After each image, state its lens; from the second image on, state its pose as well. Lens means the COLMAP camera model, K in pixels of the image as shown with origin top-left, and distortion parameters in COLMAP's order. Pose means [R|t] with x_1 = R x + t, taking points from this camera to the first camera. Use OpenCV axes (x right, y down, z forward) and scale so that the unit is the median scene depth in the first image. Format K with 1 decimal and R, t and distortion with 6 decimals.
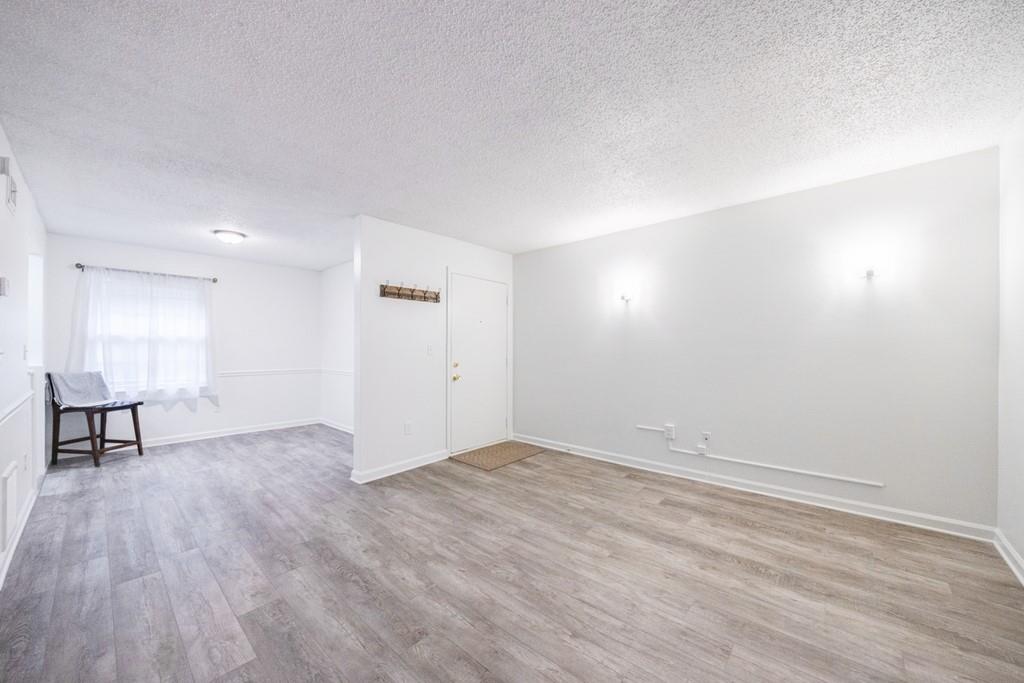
lens RADIAL K [[377.3, 0, 512.9], [0, 377.3, 348.0], [0, 0, 1]] dist [-0.000805, -0.000138]
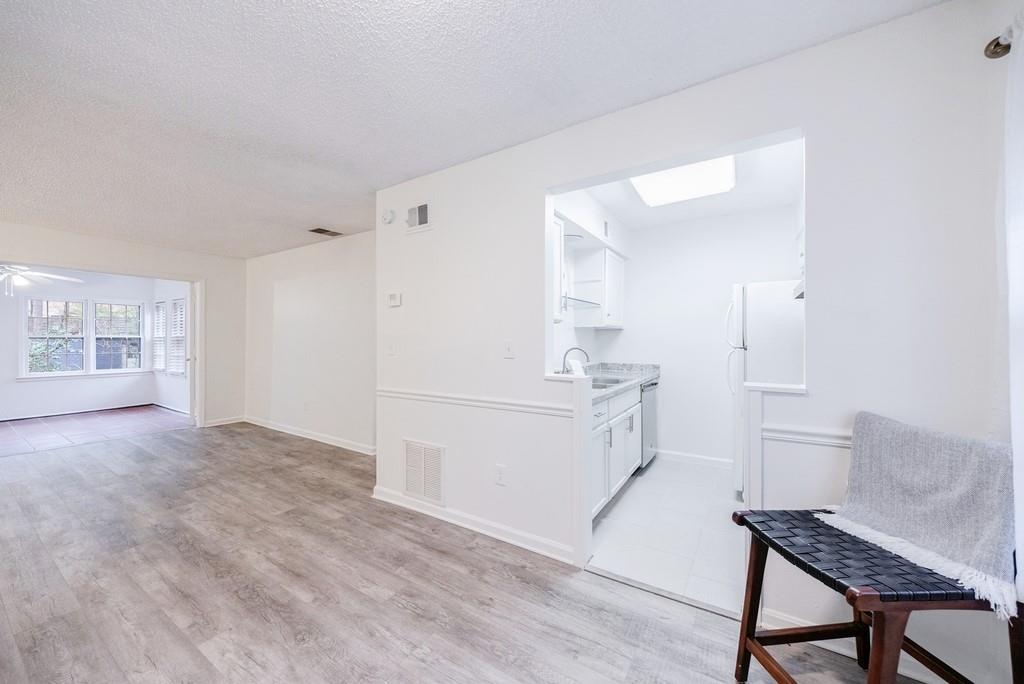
lens RADIAL K [[367.5, 0, 512.0], [0, 367.5, 342.0], [0, 0, 1]] dist [-0.001197, 0.000067]
pose [[-0.984169, -0.002619, -0.177215, -1.204292], [-0.002427, 0.999996, -0.001299, -0.003605], [0.177217, -0.000849, -0.984171, 1.896684]]
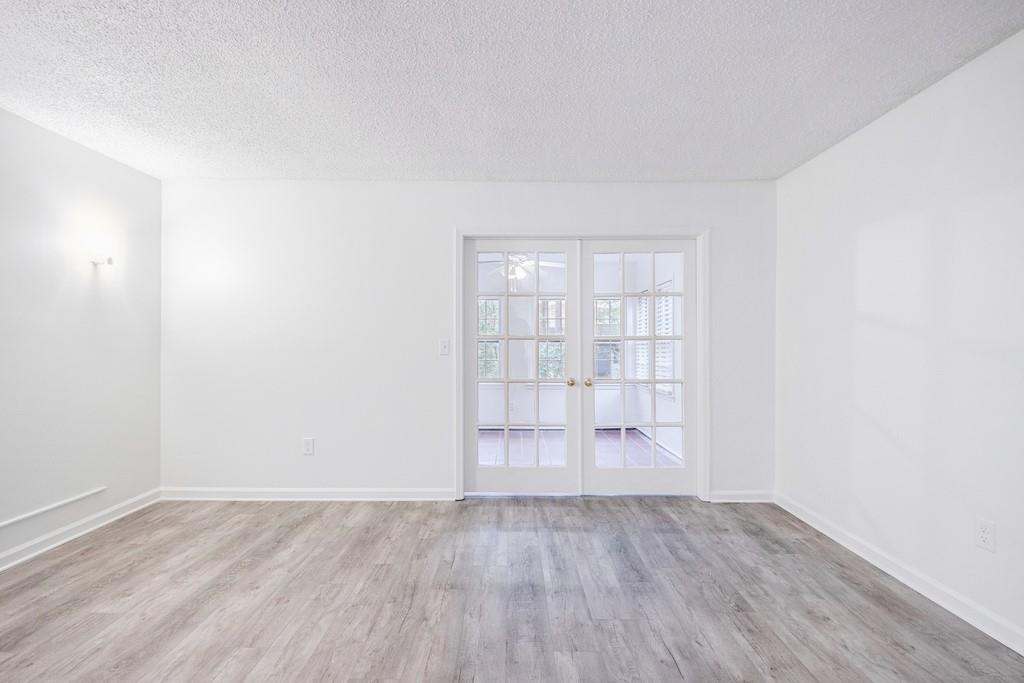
lens RADIAL K [[479.2, 0, 512.0], [0, 479.2, 341.5], [0, 0, 1]] dist [0.003364, 0.000164]
pose [[-0.666443, 0.006902, 0.745524, -0.599236], [-0.002753, 0.999928, -0.011718, 0.007403], [-0.745551, -0.009862, -0.666376, 1.038162]]
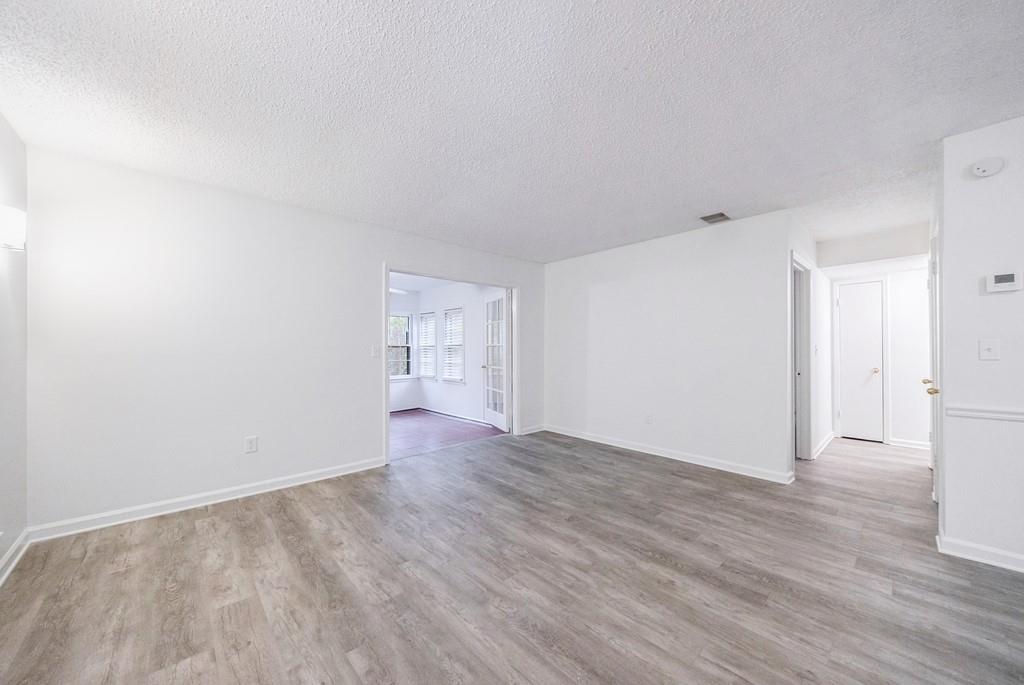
lens RADIAL K [[369.9, 0, 520.4], [0, 369.9, 359.9], [0, 0, 1]] dist [-0.002143, -0.000298]
pose [[-0.996873, 0.001402, 0.079013, -0.097154], [0.003342, 0.999696, 0.024421, 0.006585], [-0.078955, 0.024608, -0.996574, 1.618482]]
